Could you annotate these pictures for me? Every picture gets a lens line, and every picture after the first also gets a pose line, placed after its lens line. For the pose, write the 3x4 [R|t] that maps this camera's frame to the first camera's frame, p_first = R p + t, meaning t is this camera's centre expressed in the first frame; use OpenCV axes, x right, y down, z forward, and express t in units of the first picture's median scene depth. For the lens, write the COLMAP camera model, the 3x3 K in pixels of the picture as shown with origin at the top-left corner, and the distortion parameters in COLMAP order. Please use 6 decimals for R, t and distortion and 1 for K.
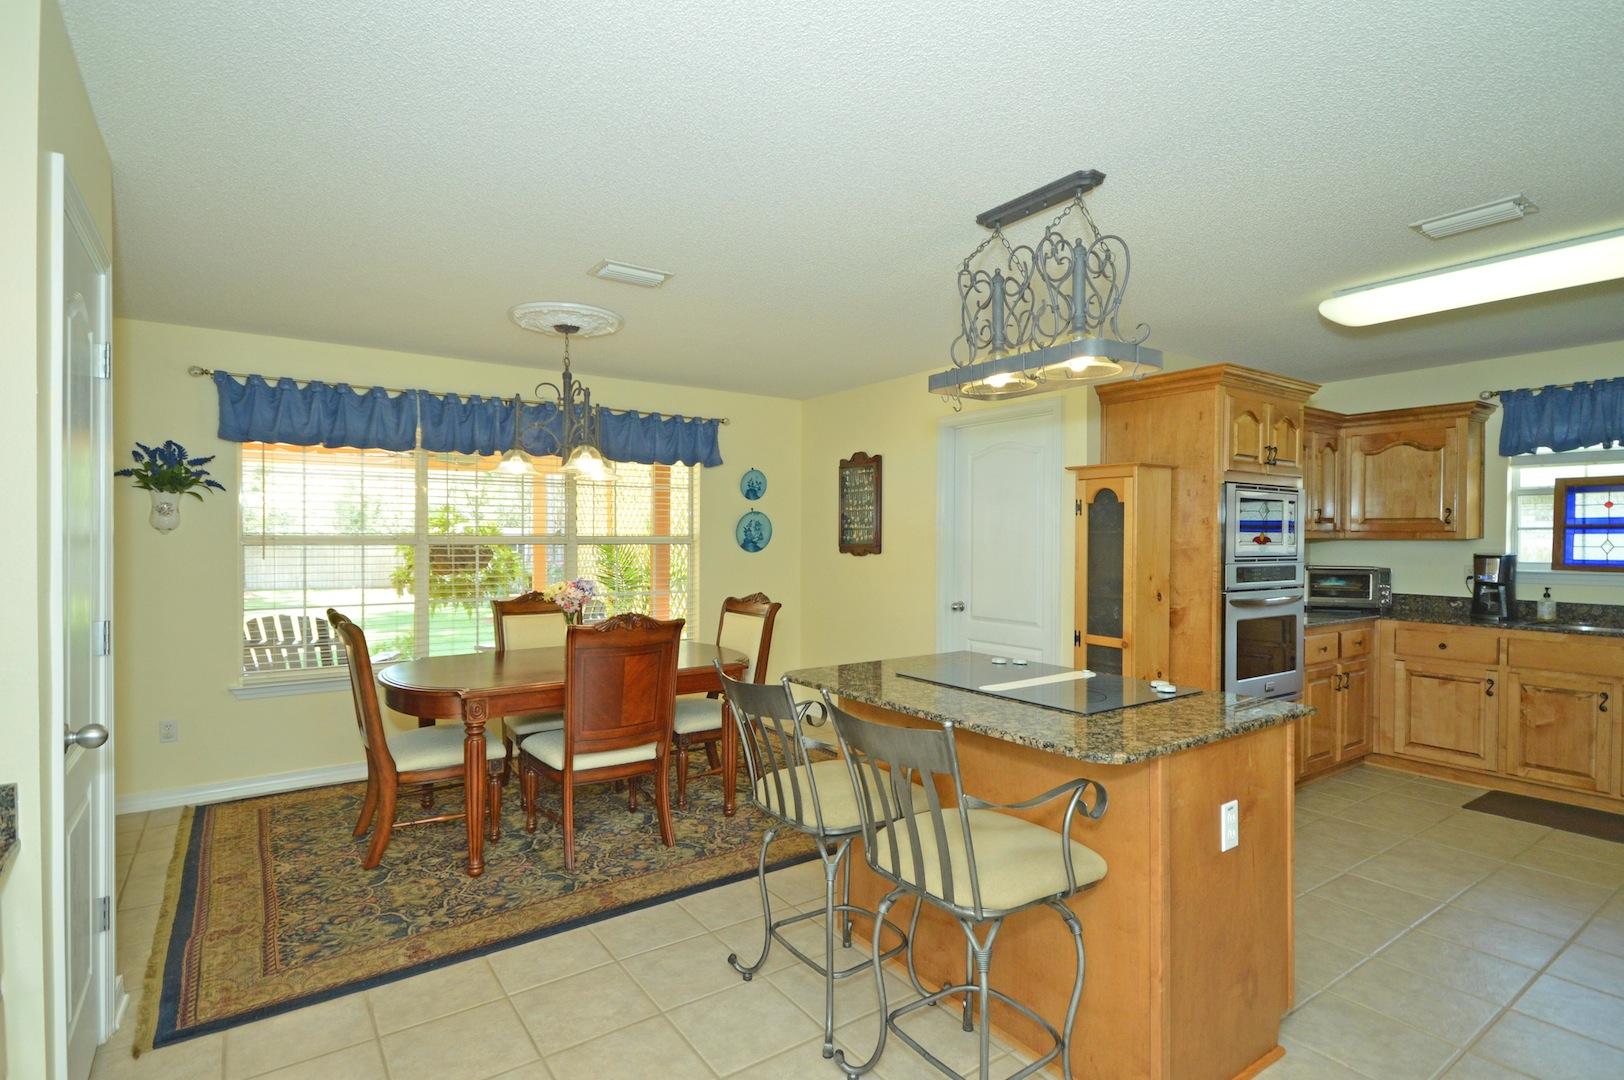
lens RADIAL K [[811.5, 0, 810.6], [0, 811.5, 545.0], [0, 0, 1]] dist [0.003478, 0.000593]
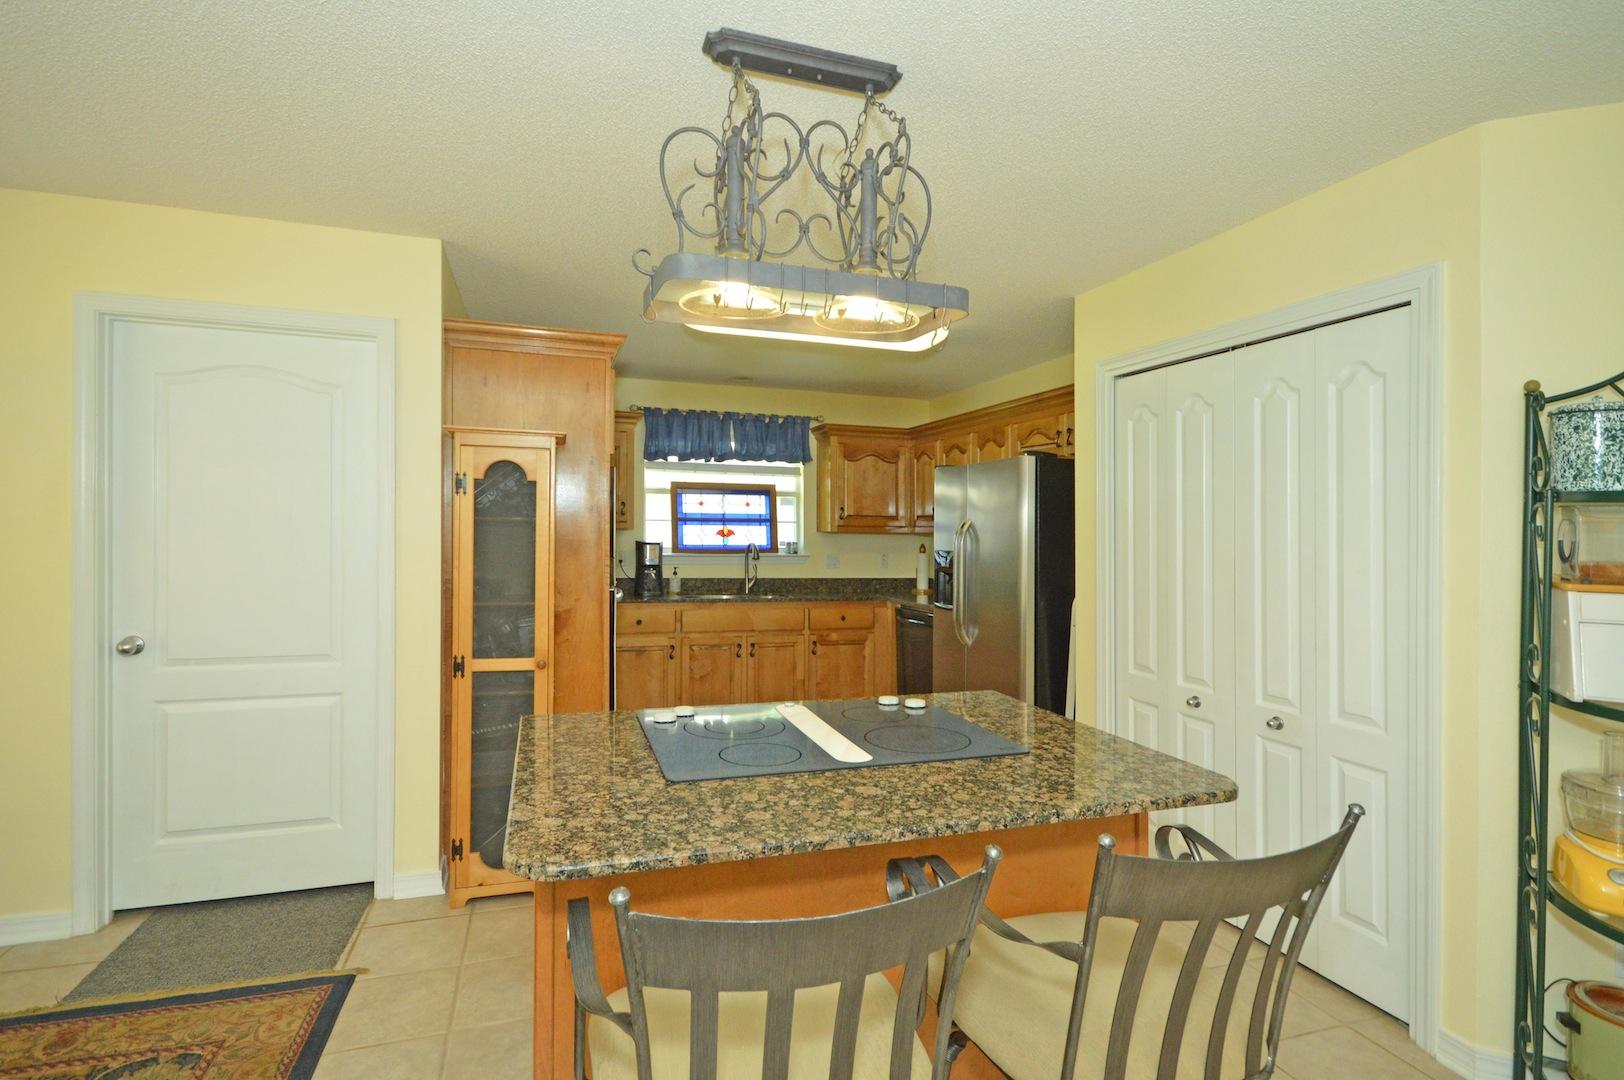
lens RADIAL K [[790.3, 0, 811.2], [0, 790.3, 530.5], [0, 0, 1]] dist [-0.001385, -0.000757]
pose [[0.288833, 0.001695, 0.957378, -0.220842], [-0.005323, 0.999986, -0.000164, -0.005958], [-0.957365, -0.005049, 0.288838, 0.447270]]
